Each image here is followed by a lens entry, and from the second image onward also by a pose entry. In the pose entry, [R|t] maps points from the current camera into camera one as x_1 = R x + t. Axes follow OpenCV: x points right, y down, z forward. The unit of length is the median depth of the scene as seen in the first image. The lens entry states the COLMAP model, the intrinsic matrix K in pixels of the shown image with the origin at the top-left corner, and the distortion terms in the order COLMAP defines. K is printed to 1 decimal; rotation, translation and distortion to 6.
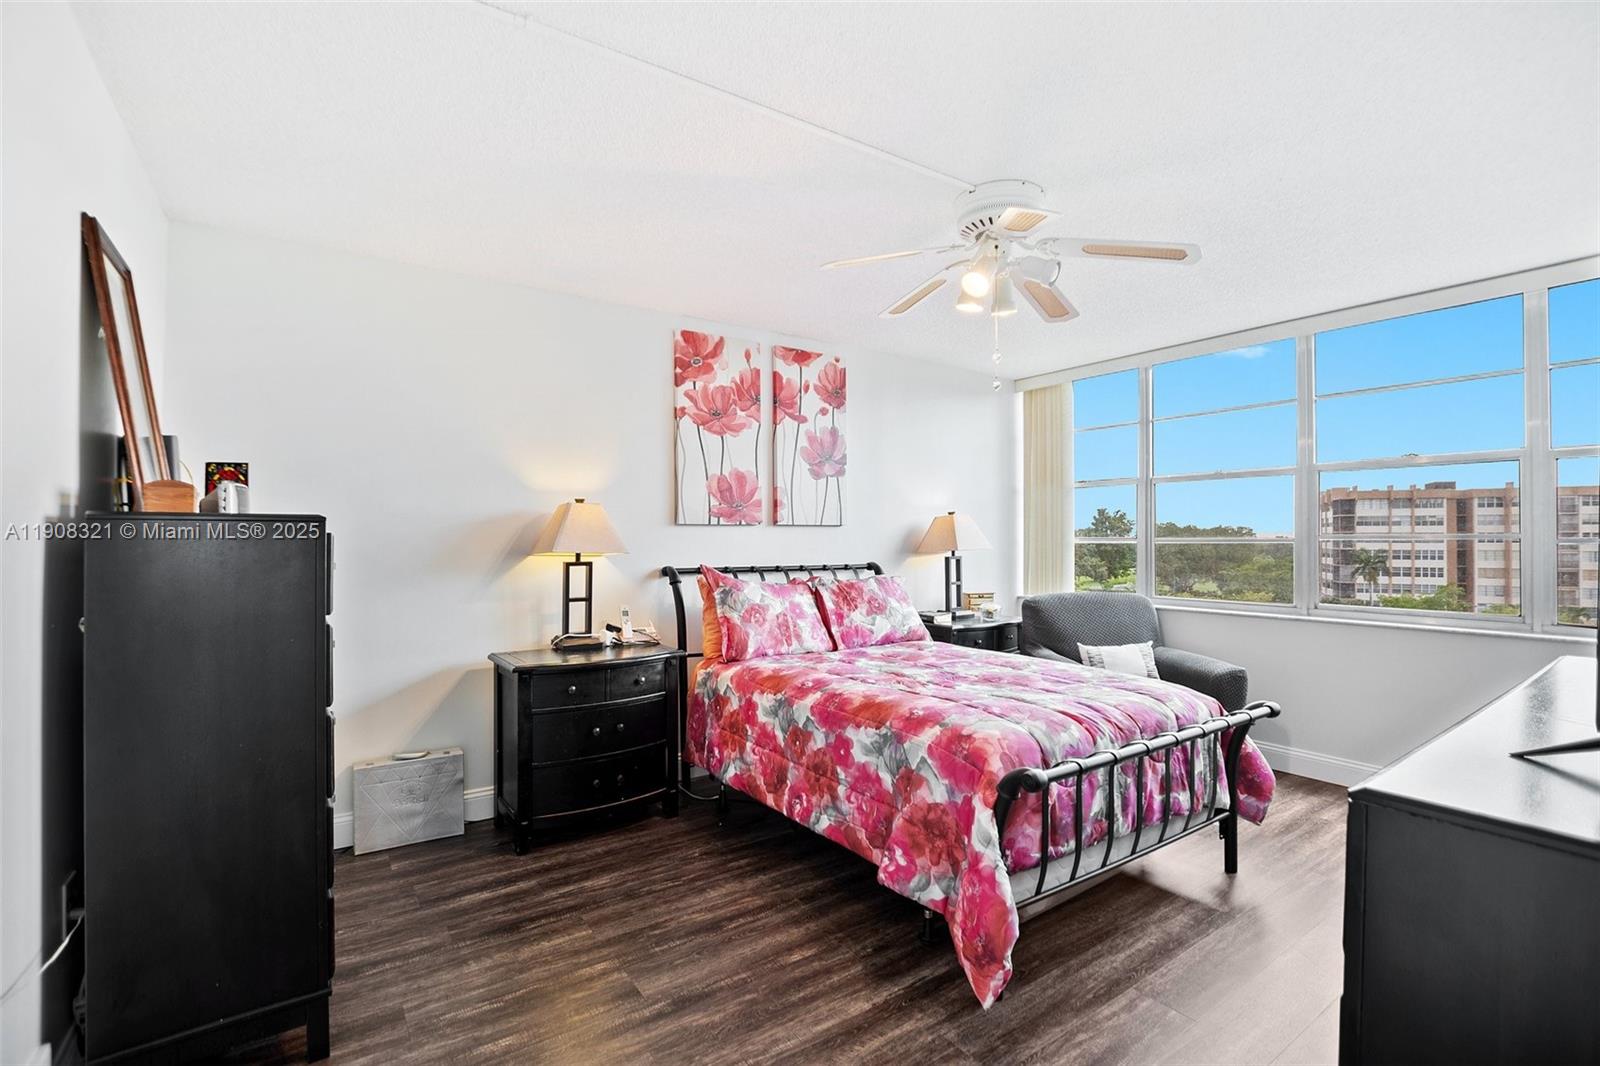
lens RADIAL K [[710.2, 0, 790.9], [0, 710.2, 537.3], [0, 0, 1]] dist [-0.027762, 0.006250]
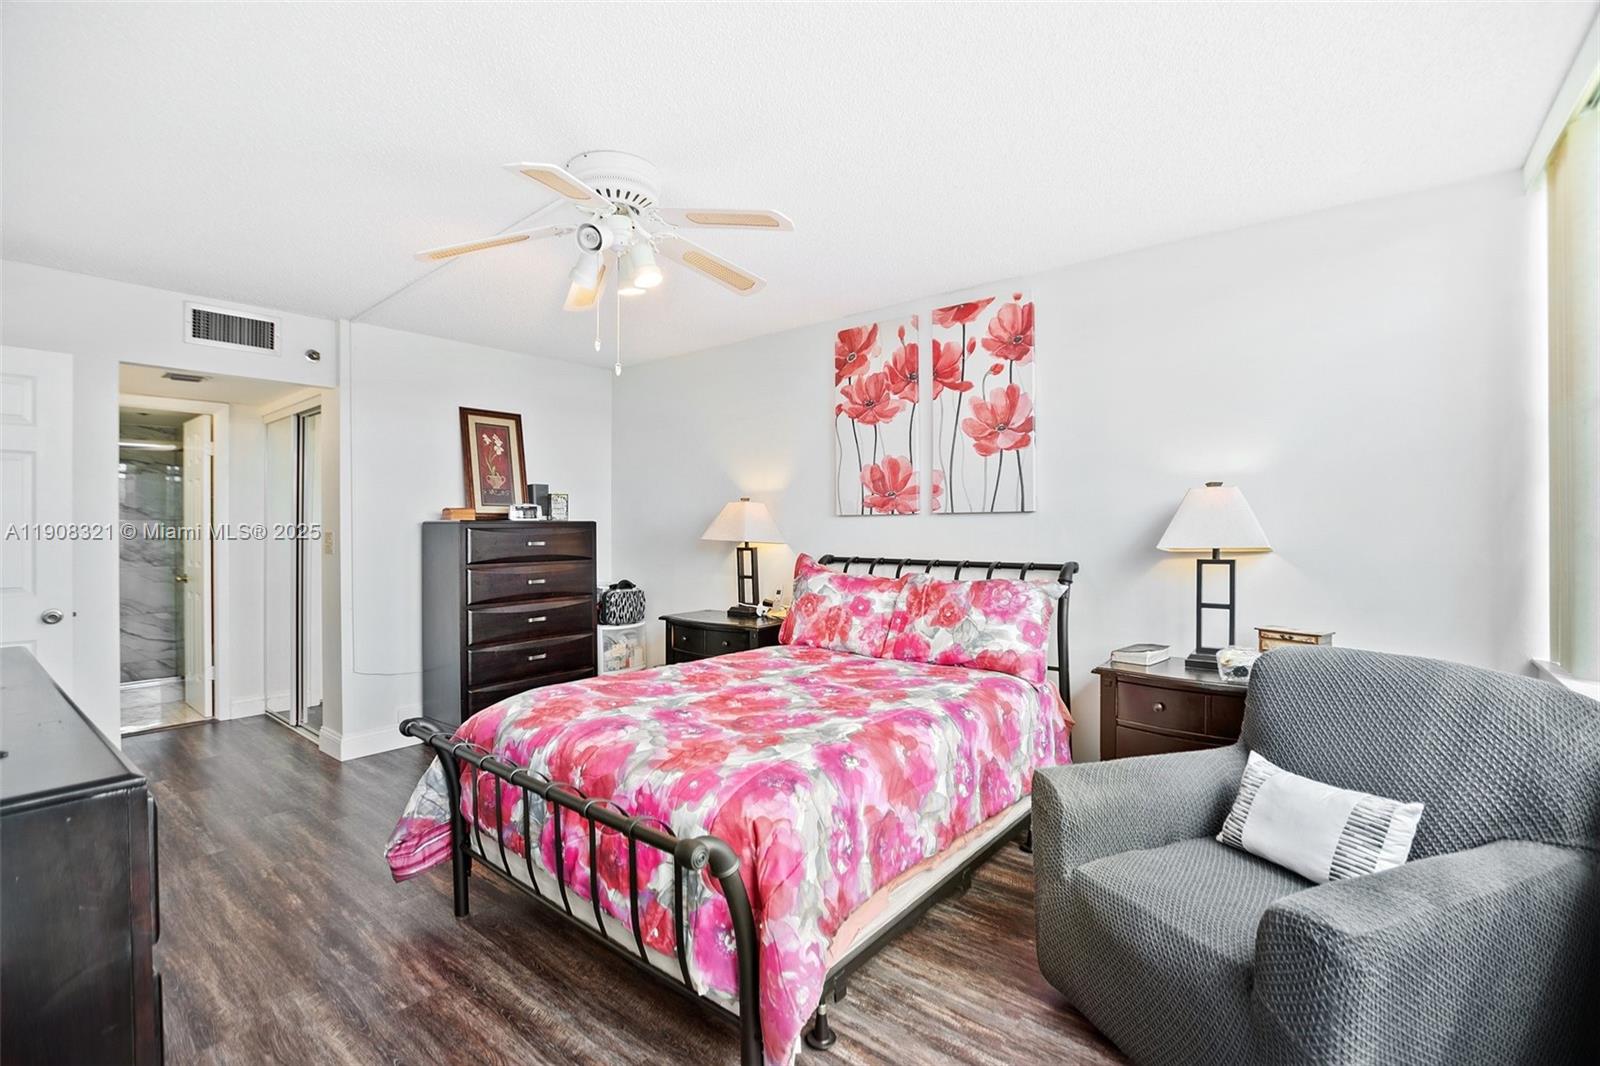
lens RADIAL K [[710.2, 0, 792.2], [0, 710.2, 528.8], [0, 0, 1]] dist [-0.027762, 0.006250]
pose [[0.292657, -0.004968, -0.956205, 0.792387], [-0.003529, 0.999974, -0.006276, 0.007717], [0.956211, 0.005211, 0.292631, 0.593522]]
